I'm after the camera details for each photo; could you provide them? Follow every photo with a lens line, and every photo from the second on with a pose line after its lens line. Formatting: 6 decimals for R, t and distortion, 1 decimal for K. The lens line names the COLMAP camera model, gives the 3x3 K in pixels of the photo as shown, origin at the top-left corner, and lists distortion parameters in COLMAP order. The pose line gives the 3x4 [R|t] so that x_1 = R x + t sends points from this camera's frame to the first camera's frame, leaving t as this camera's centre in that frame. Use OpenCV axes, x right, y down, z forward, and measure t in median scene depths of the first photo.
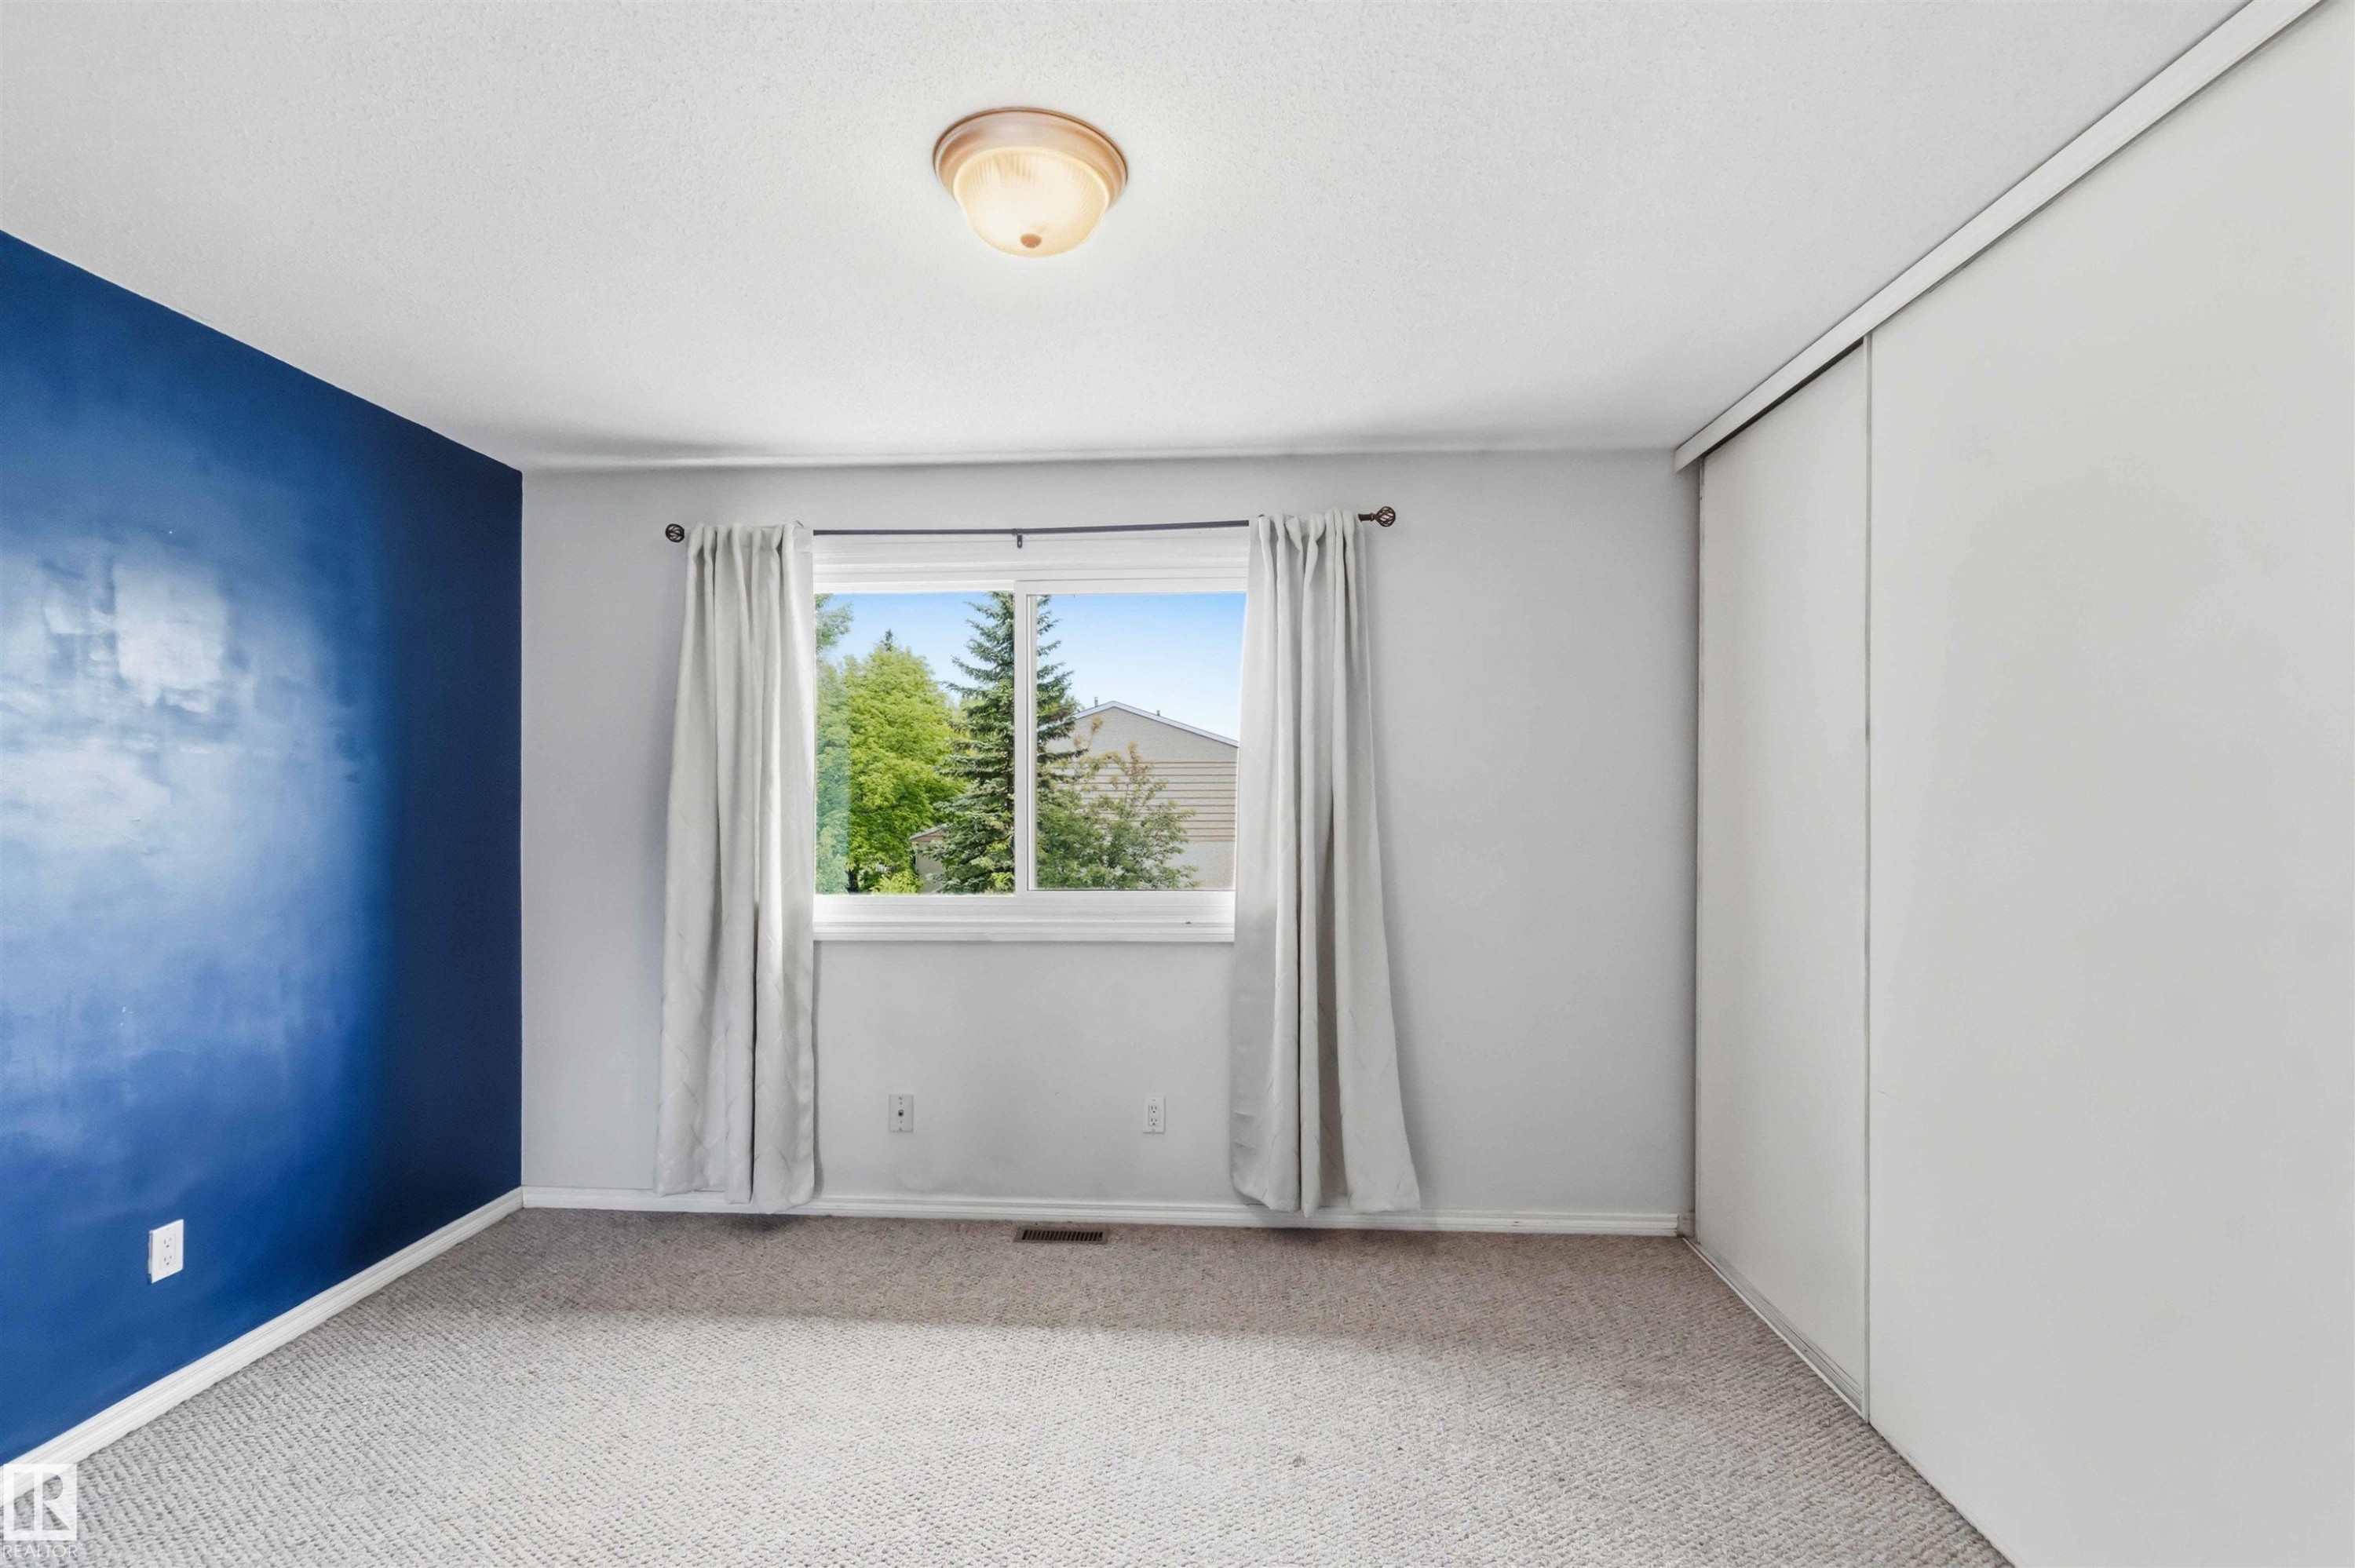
lens RADIAL K [[1019.8, 0, 1184.6], [0, 1019.8, 803.6], [0, 0, 1]] dist [-0.008483, 0.003326]
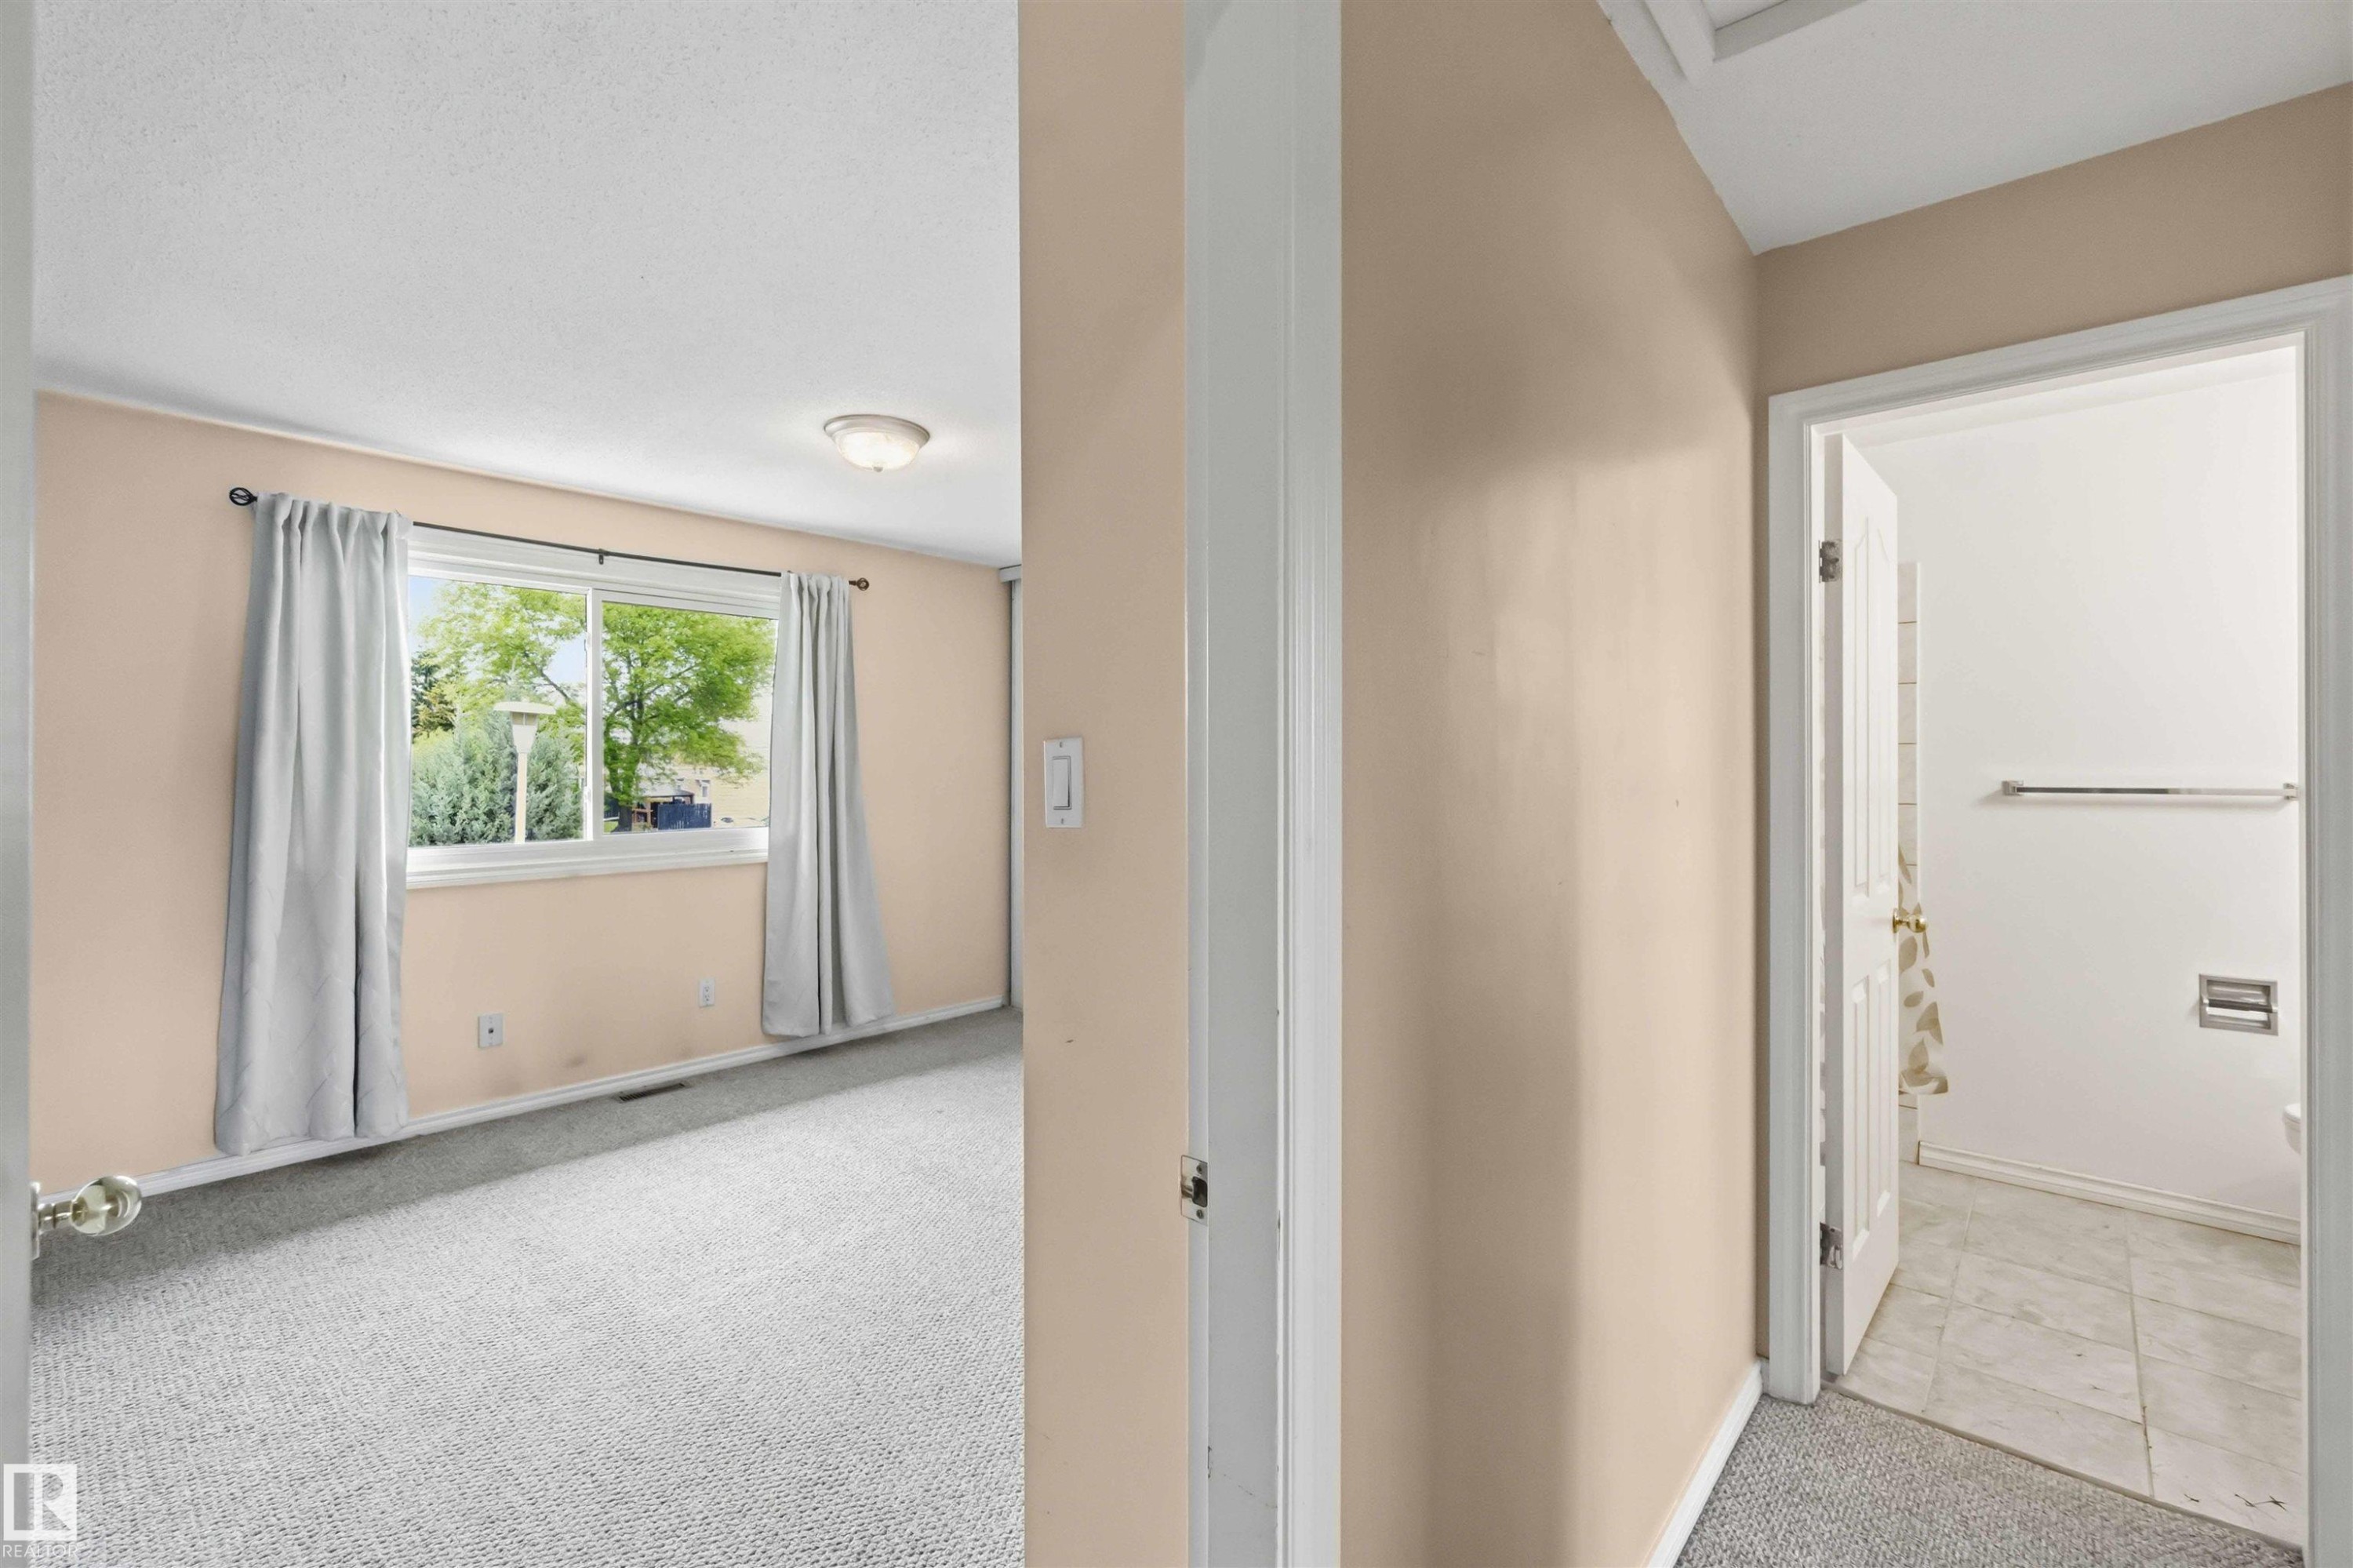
lens RADIAL K [[1019.1, 0, 1140.1], [0, 1019.1, 758.5], [0, 0, 1]] dist [-0.008483, 0.003326]
pose [[0.635232, 0.007637, 0.772284, -0.739248], [0.001881, 0.999933, -0.011435, 0.007113], [-0.772319, 0.008716, 0.635175, -0.331149]]
